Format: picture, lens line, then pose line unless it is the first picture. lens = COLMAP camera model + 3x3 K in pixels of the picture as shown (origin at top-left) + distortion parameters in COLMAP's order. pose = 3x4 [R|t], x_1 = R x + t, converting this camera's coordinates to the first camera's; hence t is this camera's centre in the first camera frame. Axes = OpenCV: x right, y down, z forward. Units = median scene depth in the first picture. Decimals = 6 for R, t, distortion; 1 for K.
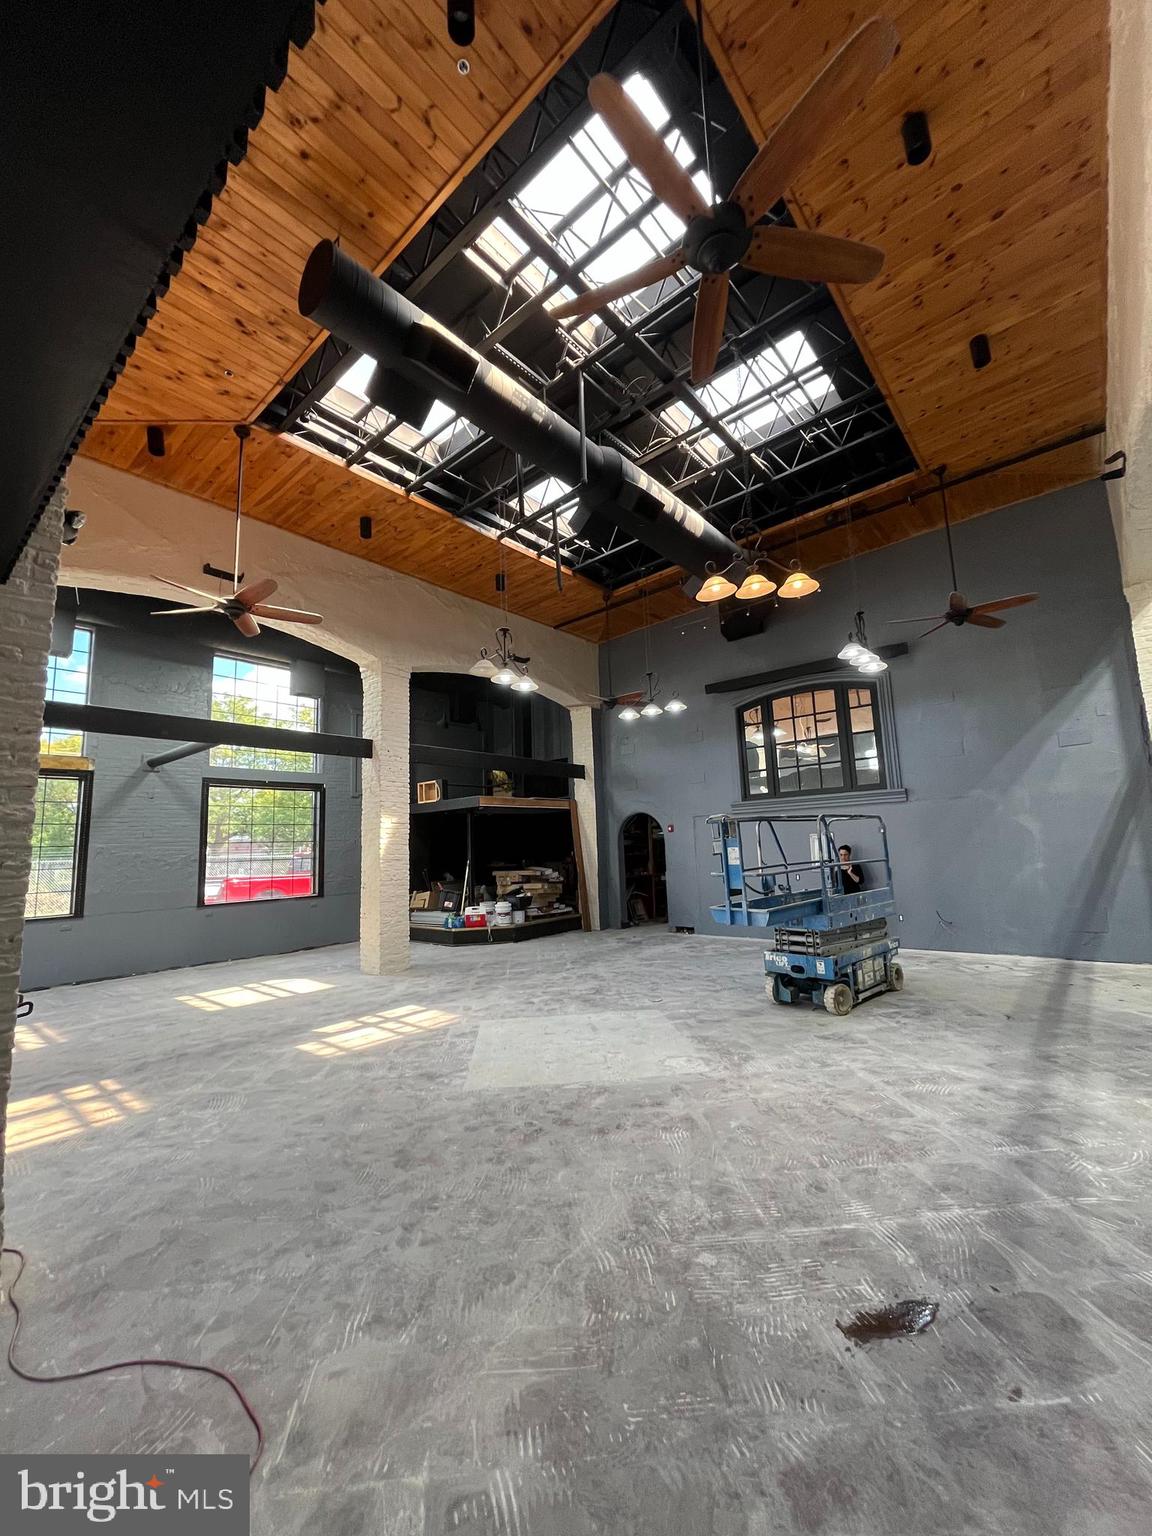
lens RADIAL K [[613.6, 0, 575.4], [0, 613.6, 765.1], [0, 0, 1]] dist [-0.004583, -0.000226]
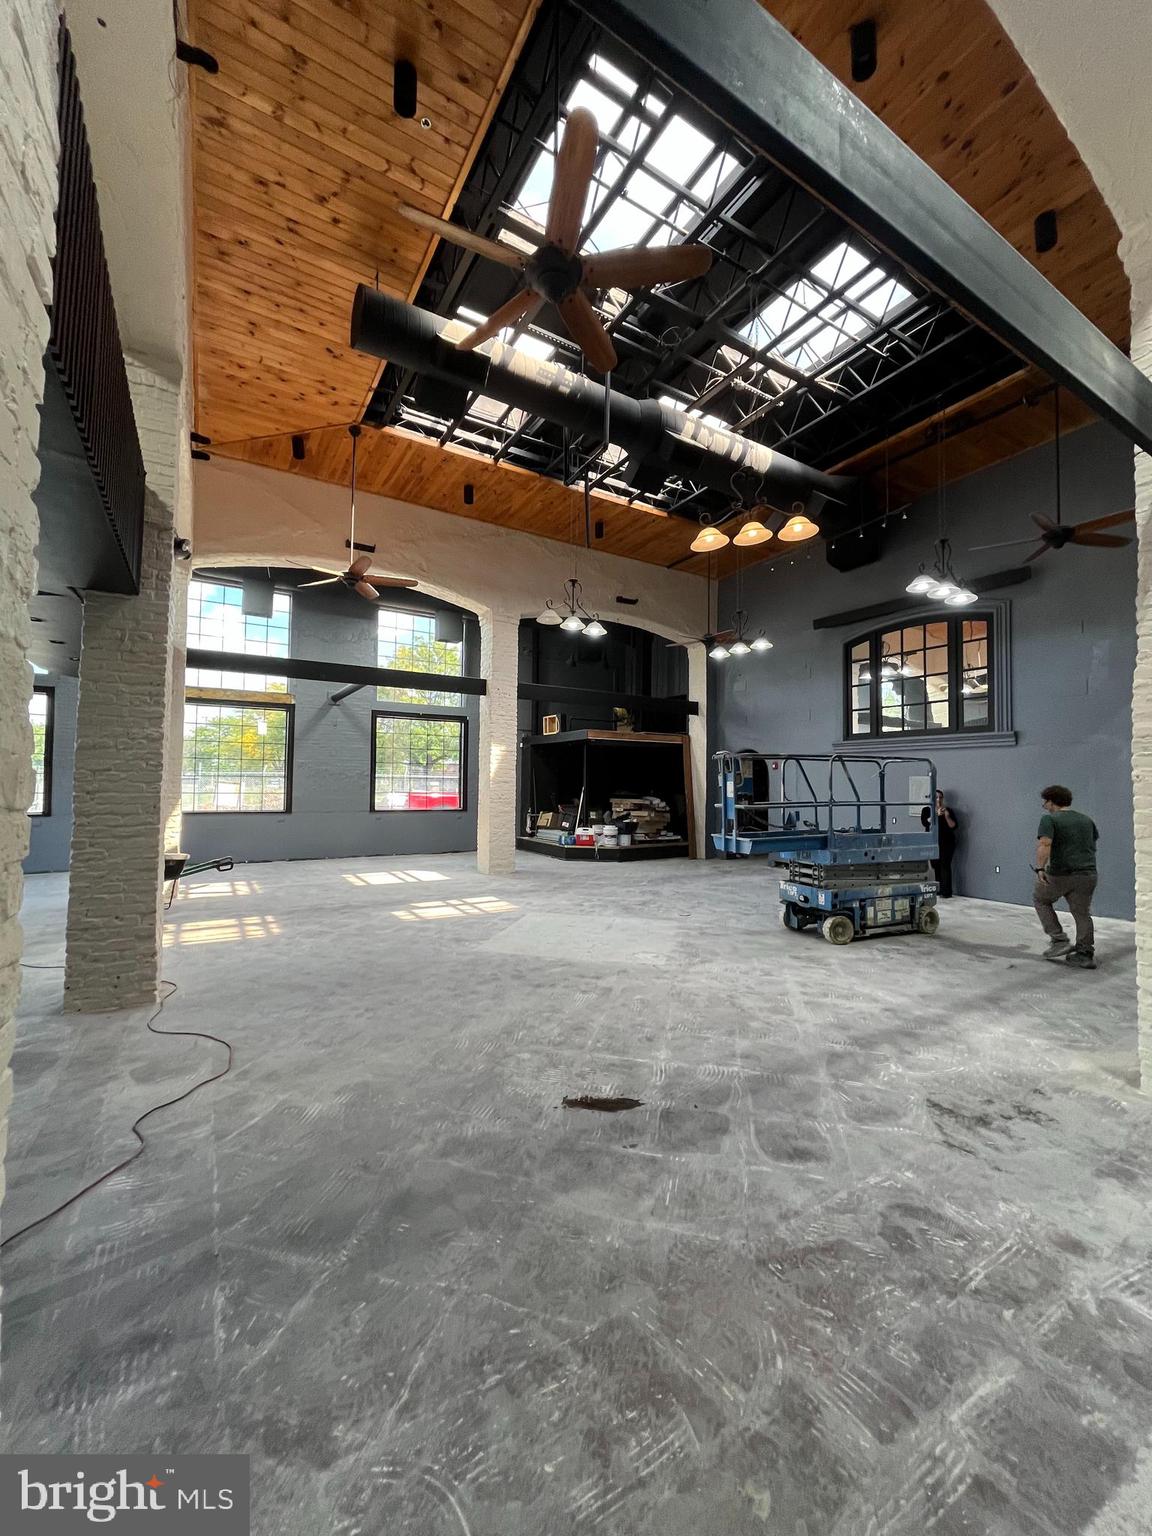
lens RADIAL K [[613.6, 0, 578.3], [0, 613.6, 765.7], [0, 0, 1]] dist [-0.004583, -0.000226]
pose [[0.949361, 0.039901, -0.311643, 0.303454], [-0.005848, 0.993975, 0.109448, -0.010405], [0.314133, -0.102083, 0.943875, -0.099111]]
